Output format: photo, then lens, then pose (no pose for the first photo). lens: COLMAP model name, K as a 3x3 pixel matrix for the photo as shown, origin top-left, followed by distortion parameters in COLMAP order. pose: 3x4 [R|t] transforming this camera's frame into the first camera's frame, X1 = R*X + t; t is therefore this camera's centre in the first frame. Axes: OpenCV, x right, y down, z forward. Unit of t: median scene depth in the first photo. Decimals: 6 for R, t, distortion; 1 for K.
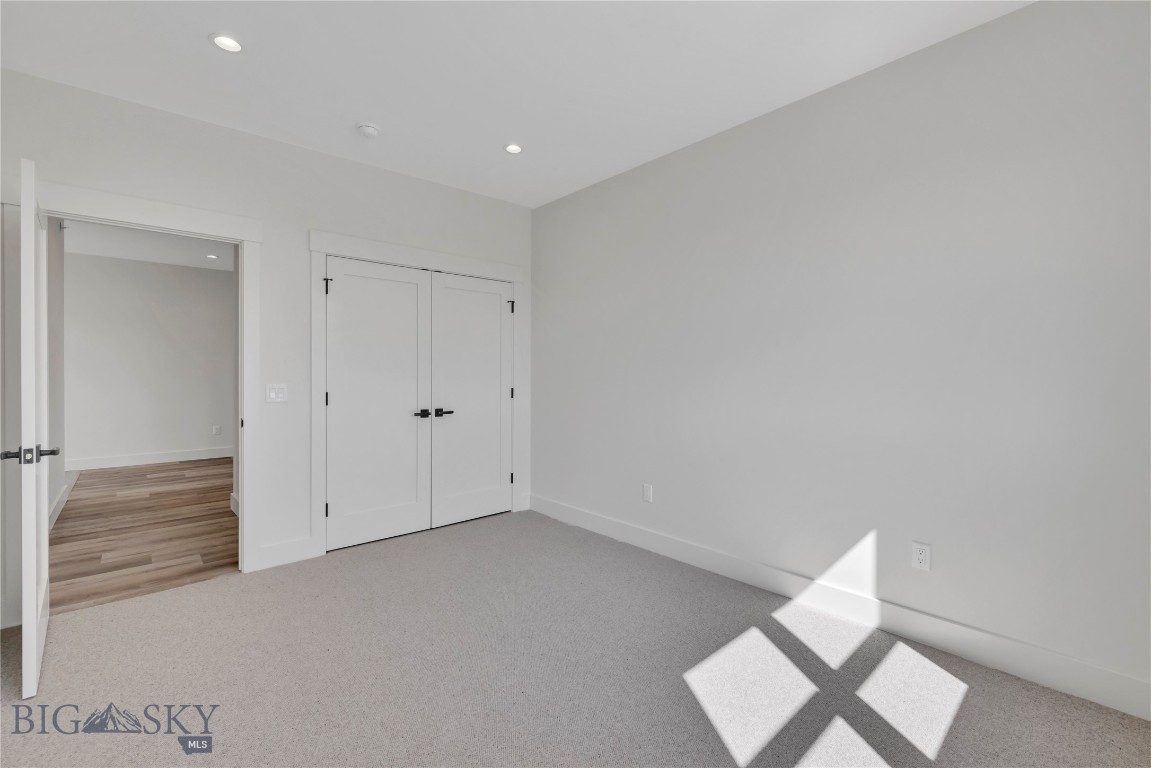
lens RADIAL K [[491.9, 0, 574.5], [0, 491.9, 376.2], [0, 0, 1]] dist [0.000318, -0.000007]
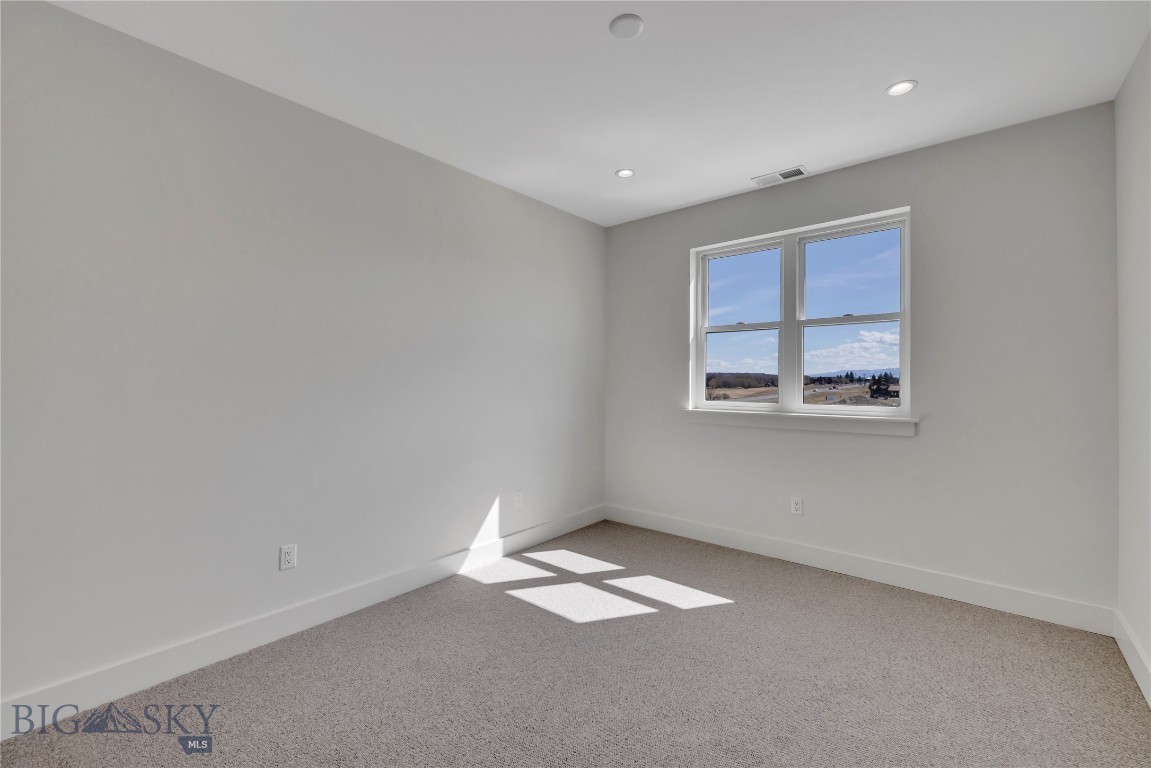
lens RADIAL K [[479.1, 0, 573.8], [0, 479.1, 380.1], [0, 0, 1]] dist [0.000697, 0.000029]
pose [[-0.132348, -0.001897, 0.991201, -1.000447], [0.004588, 0.999986, 0.002526, -0.032423], [-0.991193, 0.004882, -0.132338, 1.144904]]
